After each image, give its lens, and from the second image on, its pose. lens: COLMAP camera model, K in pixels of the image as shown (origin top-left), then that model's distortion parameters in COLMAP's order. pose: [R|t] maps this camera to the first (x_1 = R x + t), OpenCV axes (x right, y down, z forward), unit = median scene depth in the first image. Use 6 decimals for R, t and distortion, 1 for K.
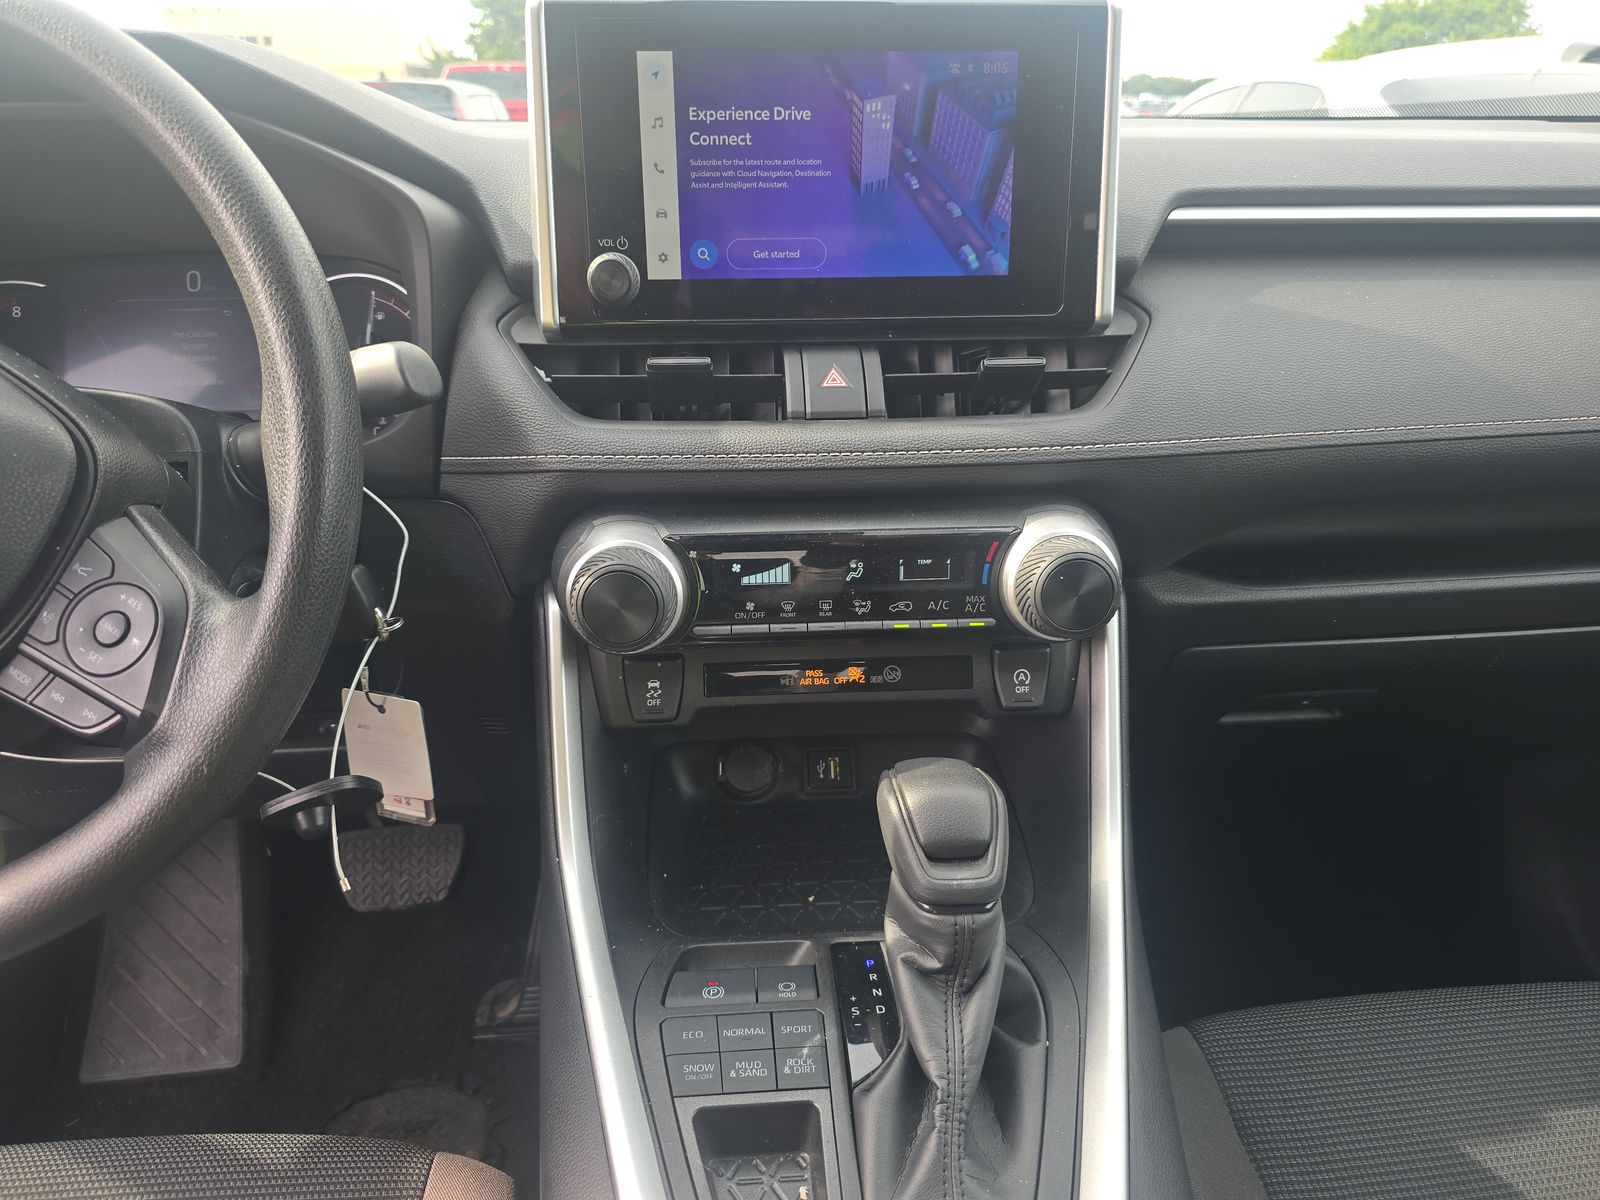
lens RADIAL K [[1079.8, 0, 801.4], [0, 1079.8, 601.6], [0, 0, 1]] dist [0.029741, -0.038919]
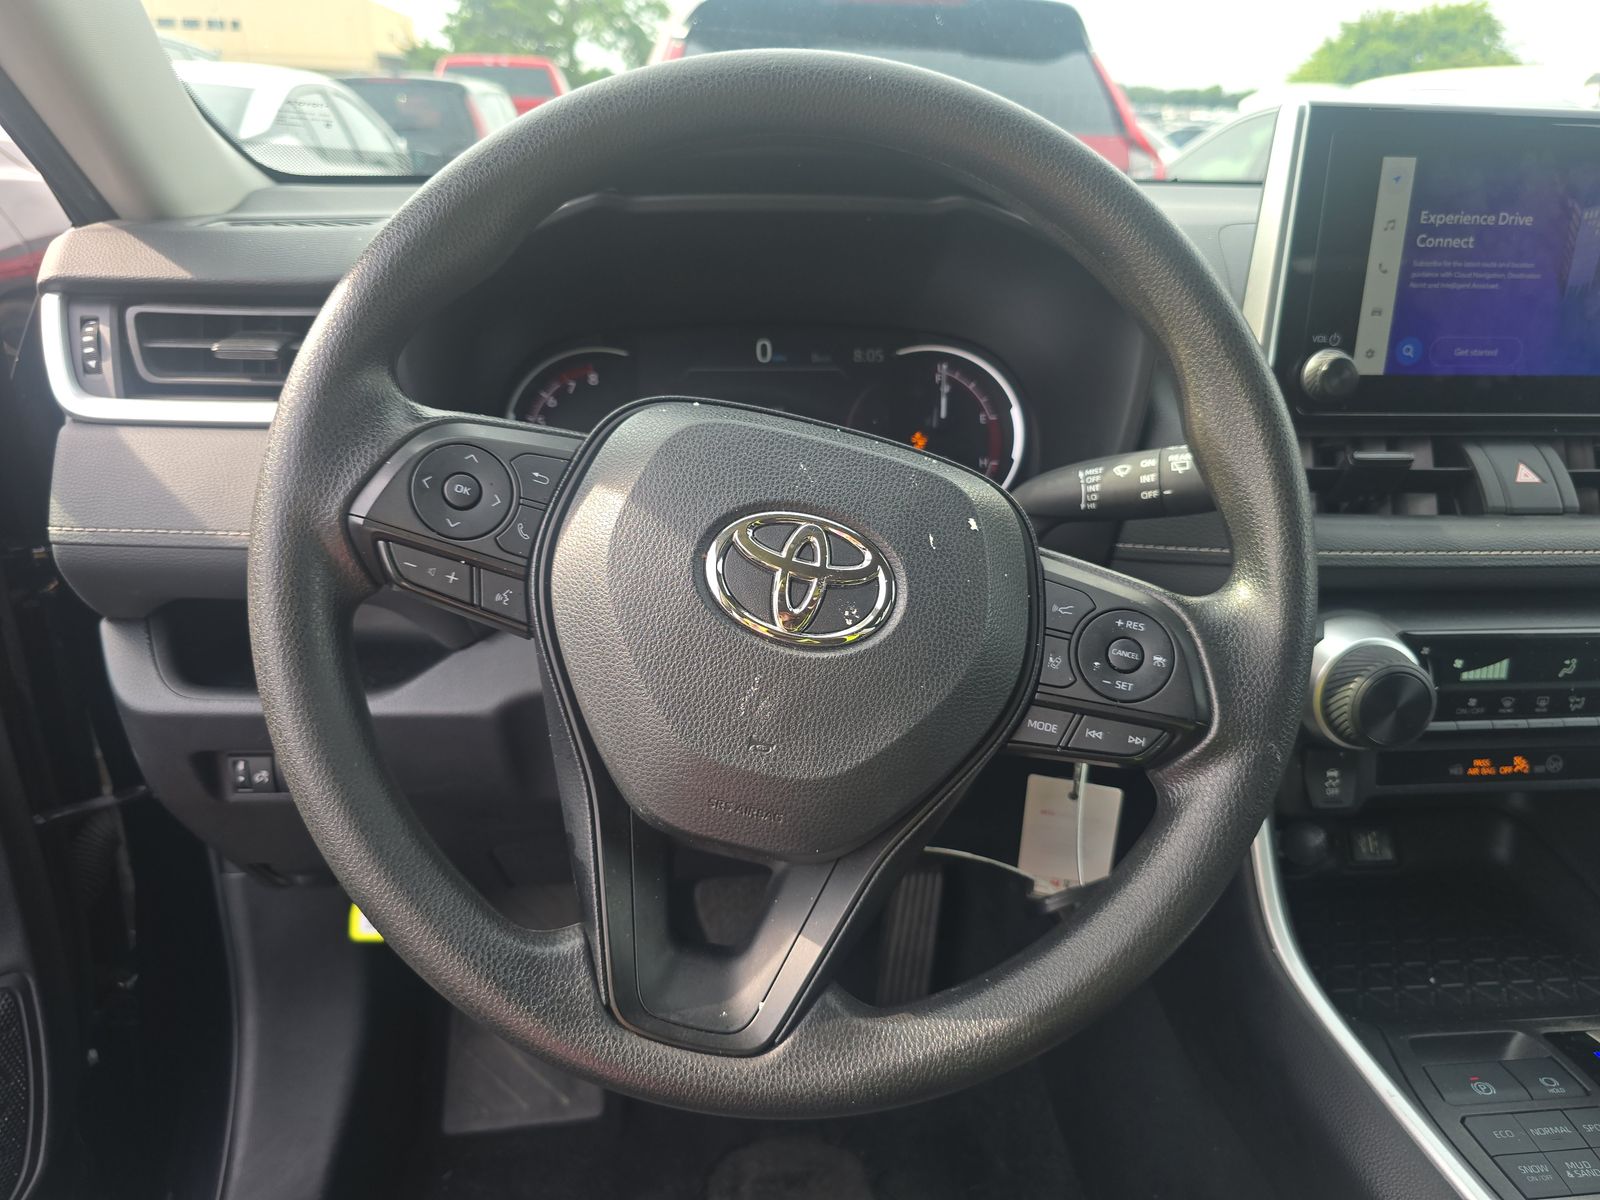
lens RADIAL K [[1079.8, 0, 792.5], [0, 1079.8, 594.4], [0, 0, 1]] dist [0.029741, -0.038919]
pose [[0.999418, 0.012221, 0.031858, -0.701259], [-0.012082, 0.999917, -0.004557, -0.082424], [-0.031912, 0.004170, 0.999482, 0.004275]]
